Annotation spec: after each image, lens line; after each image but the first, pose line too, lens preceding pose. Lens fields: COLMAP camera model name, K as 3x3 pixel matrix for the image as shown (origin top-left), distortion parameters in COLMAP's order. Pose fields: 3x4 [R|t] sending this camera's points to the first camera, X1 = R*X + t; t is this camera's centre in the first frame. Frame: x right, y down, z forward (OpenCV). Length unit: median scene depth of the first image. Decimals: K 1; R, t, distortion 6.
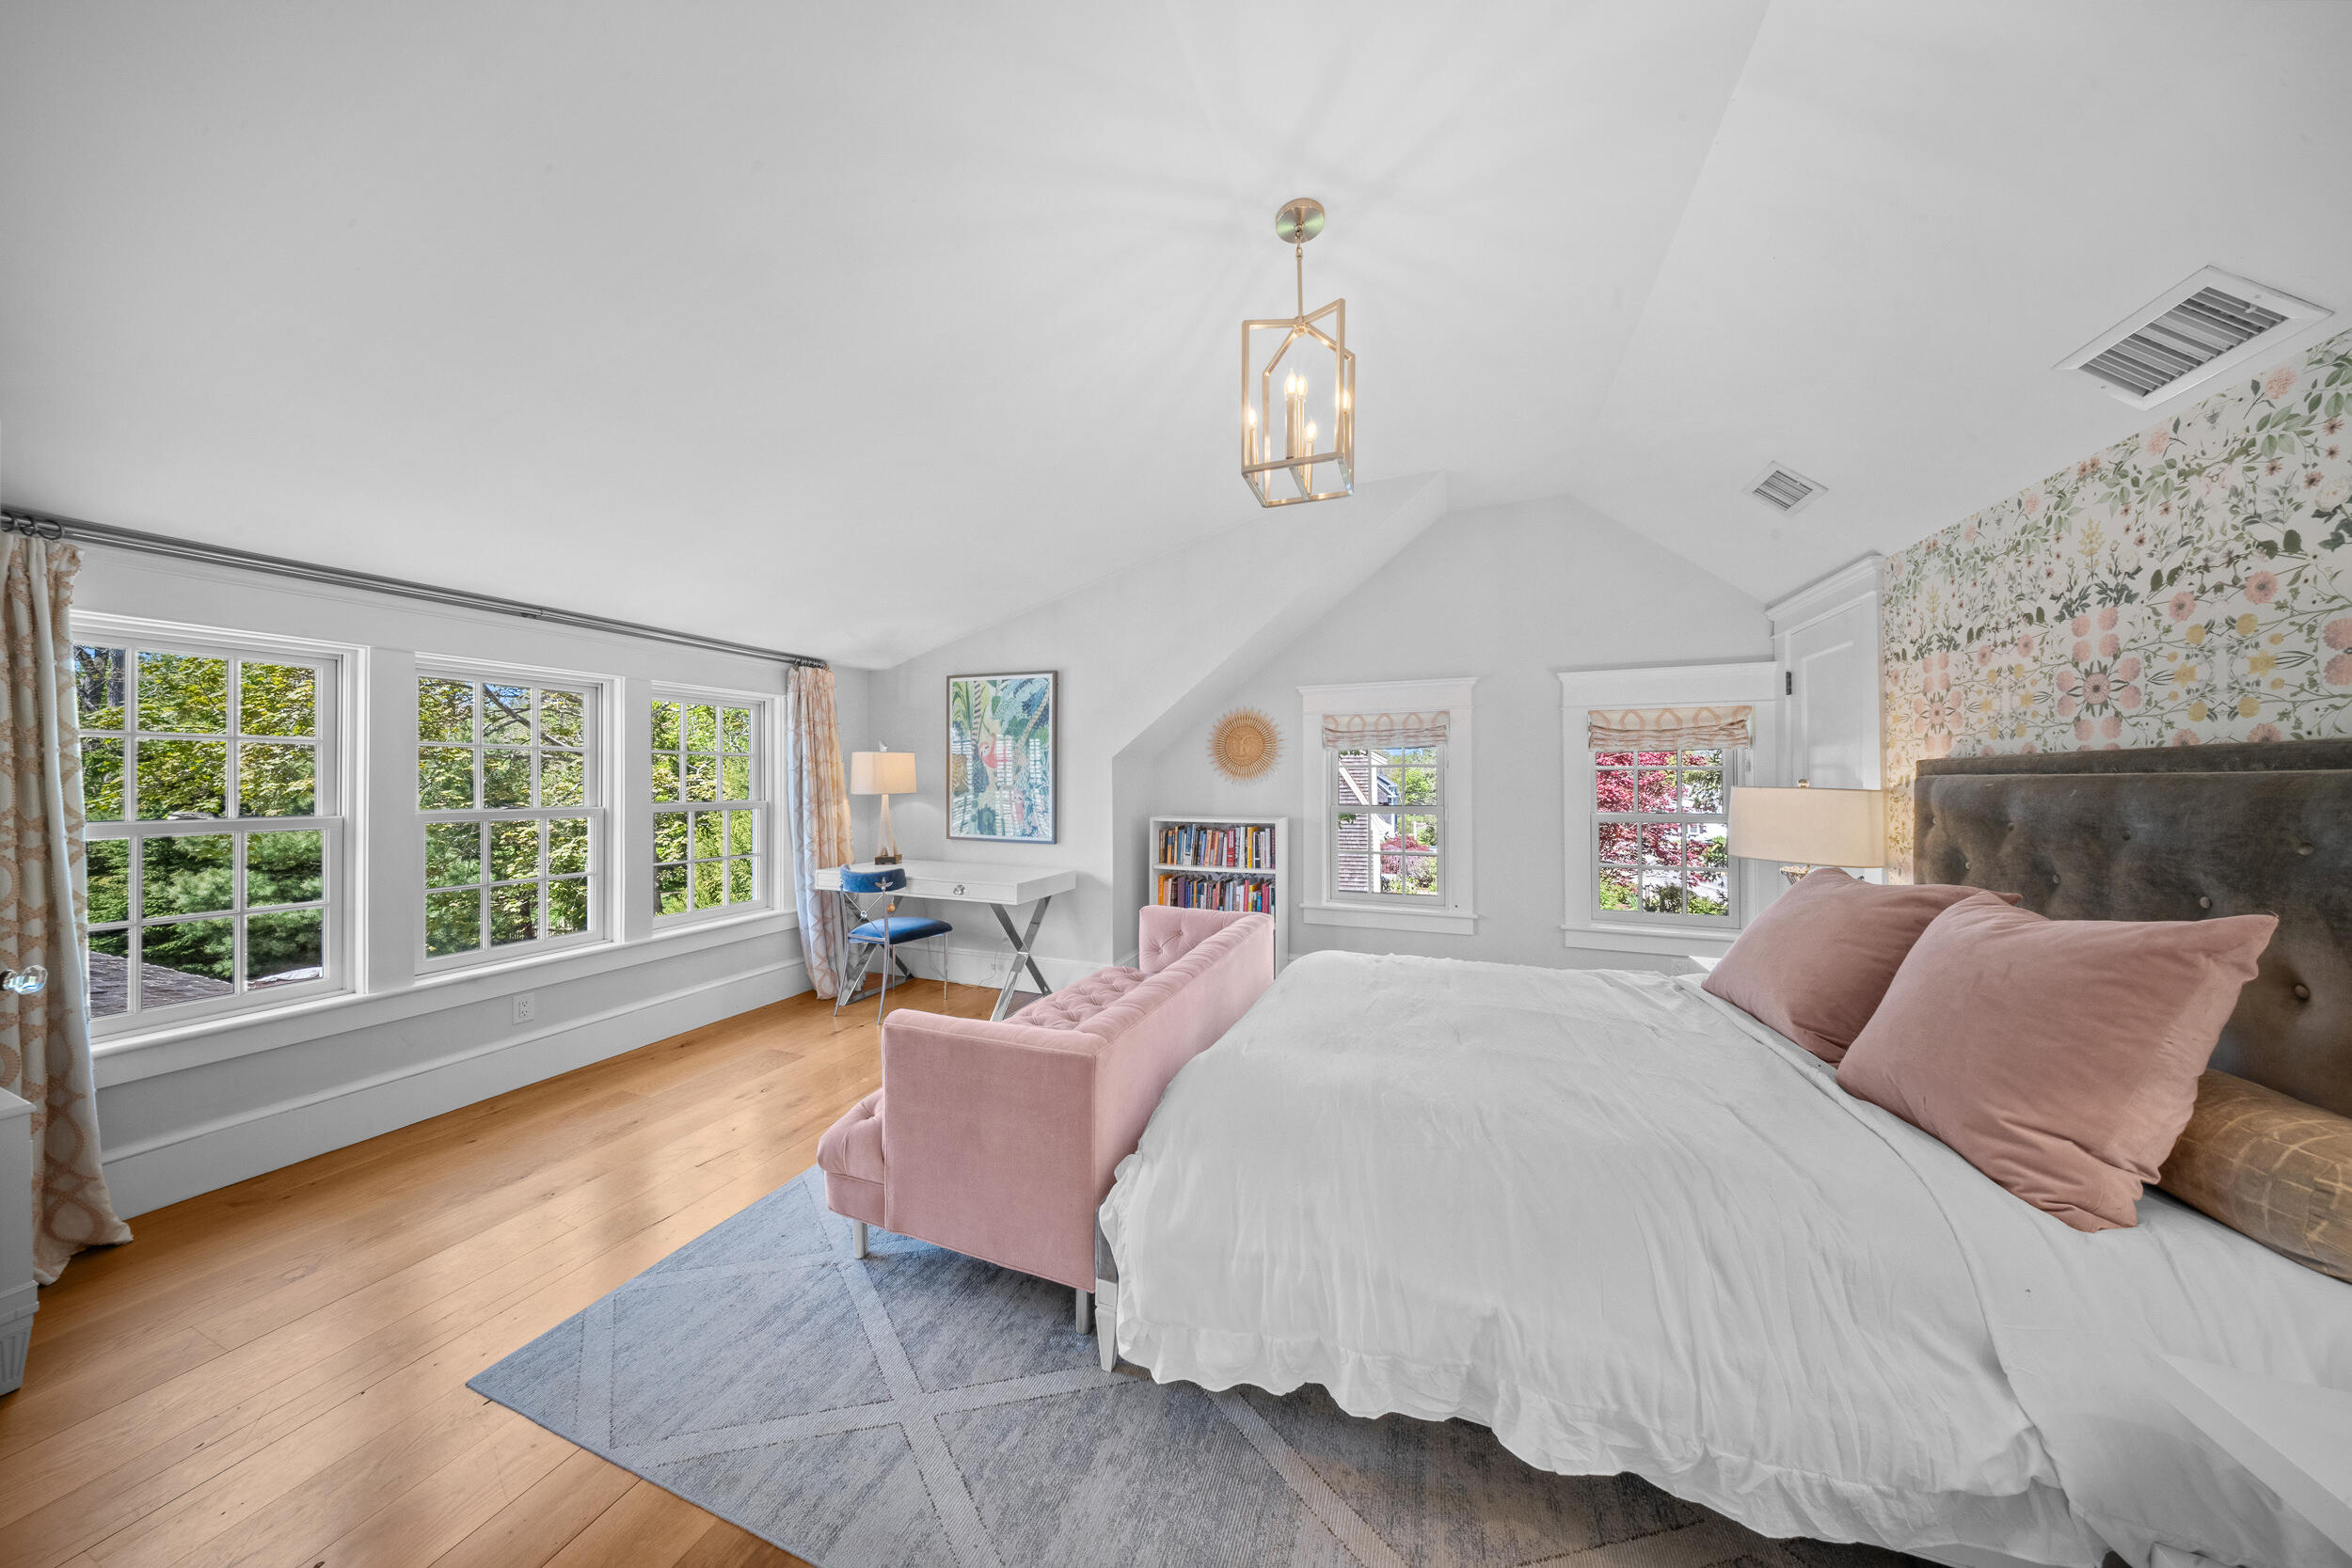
lens RADIAL K [[694.7, 0, 1181.7], [0, 694.7, 779.5], [0, 0, 1]] dist [0.012496, 0.000014]
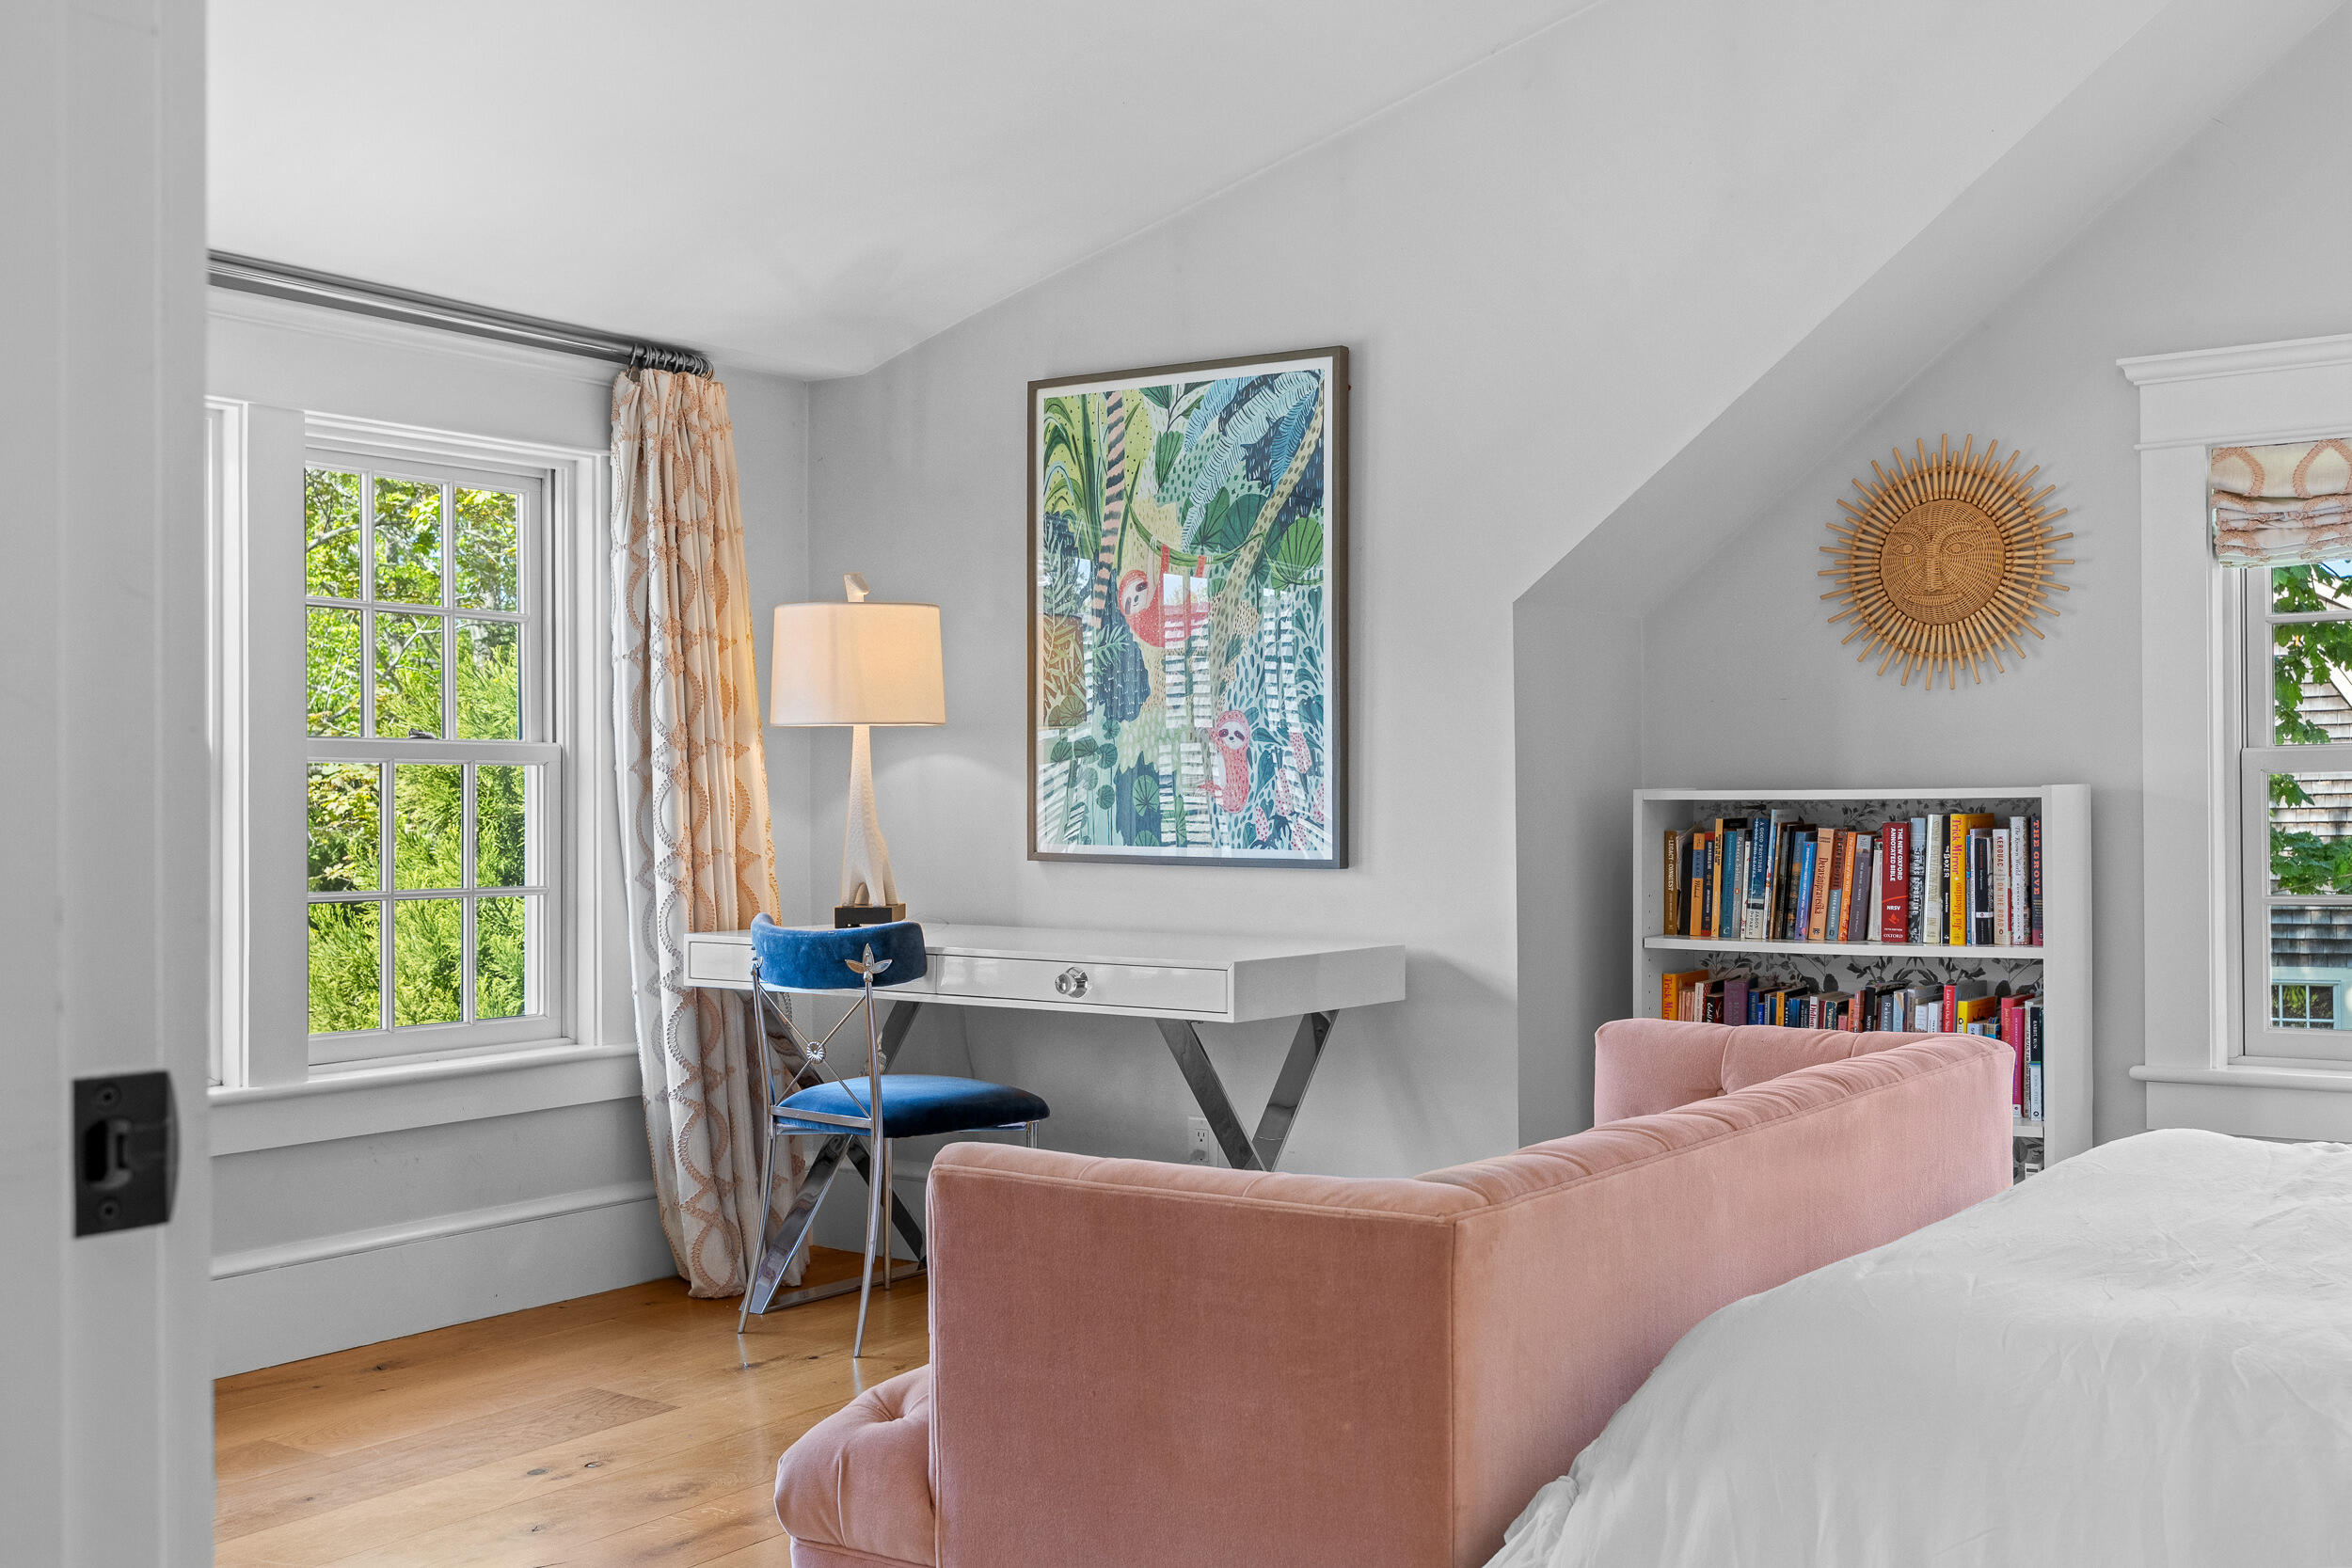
lens RADIAL K [[2416.7, 0, 1173.0], [0, 2416.7, 786.0], [0, 0, 1]] dist [0.005596, 0.000000]
pose [[0.969607, -0.005353, -0.244610, 0.021752], [0.003479, 0.999961, -0.008093, 0.063215], [0.244644, 0.006996, 0.969588, -0.139559]]
